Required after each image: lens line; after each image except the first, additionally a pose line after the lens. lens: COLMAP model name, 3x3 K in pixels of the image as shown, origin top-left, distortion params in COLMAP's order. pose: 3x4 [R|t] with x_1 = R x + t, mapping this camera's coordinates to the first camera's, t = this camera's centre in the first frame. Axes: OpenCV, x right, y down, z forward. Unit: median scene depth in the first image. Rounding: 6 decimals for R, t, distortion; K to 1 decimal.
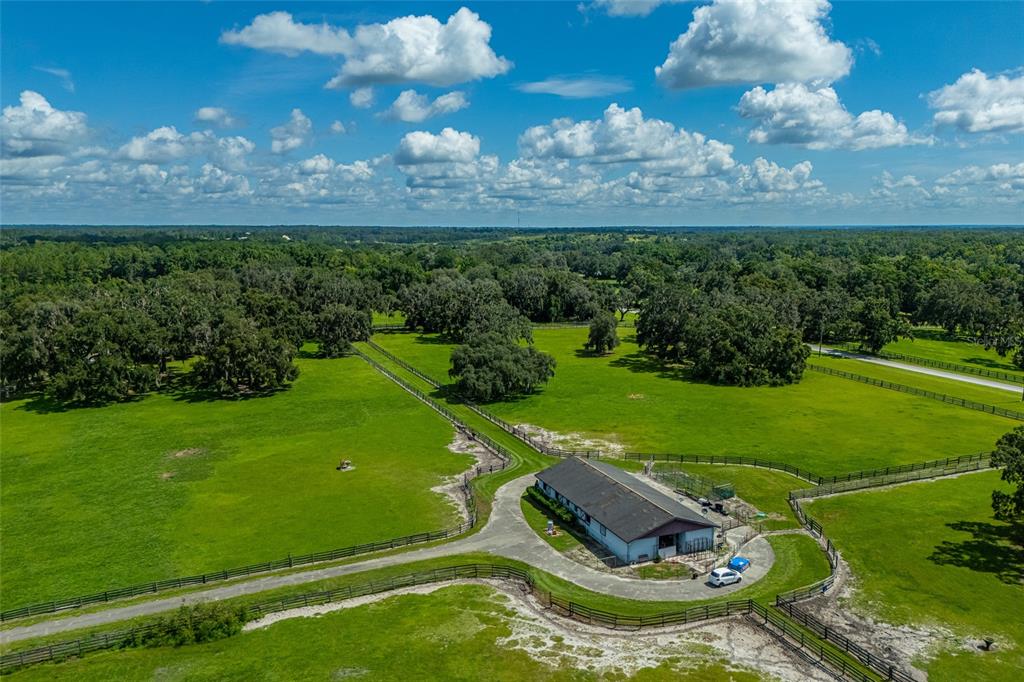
lens RADIAL K [[694.4, 0, 512.1], [0, 694.4, 338.8], [0, 0, 1]] dist [0.053338, -0.019340]
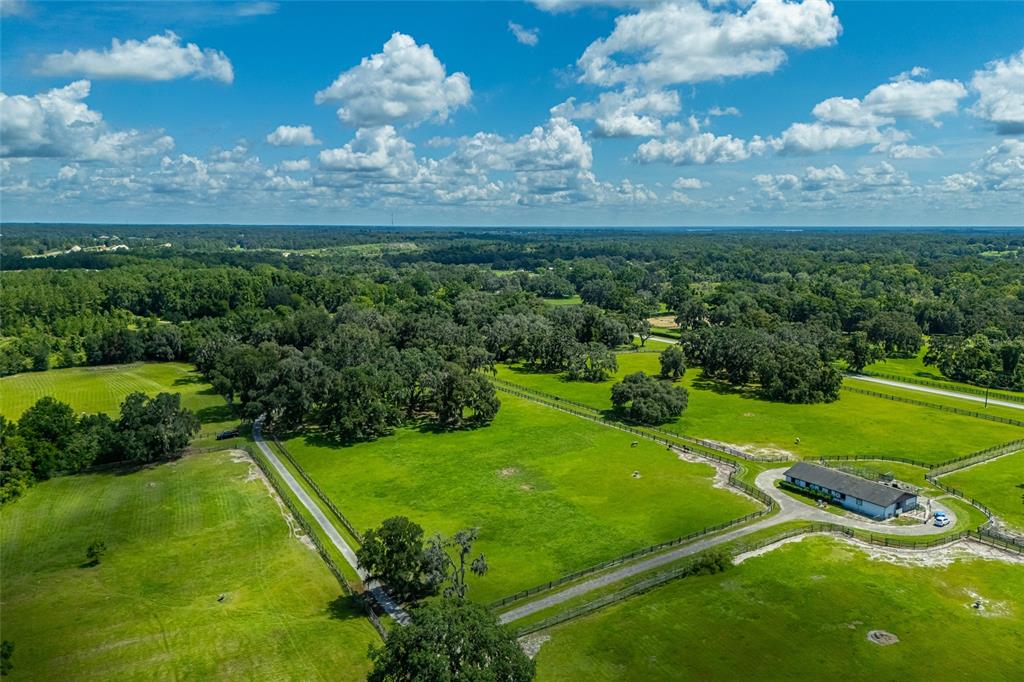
lens RADIAL K [[694.4, 0, 512.2], [0, 694.4, 336.6], [0, 0, 1]] dist [0.053338, -0.019340]
pose [[0.981385, -0.024591, 0.190467, -0.720734], [0.025254, 0.999681, -0.001056, -0.111927], [-0.190381, 0.005847, 0.981693, -0.396790]]
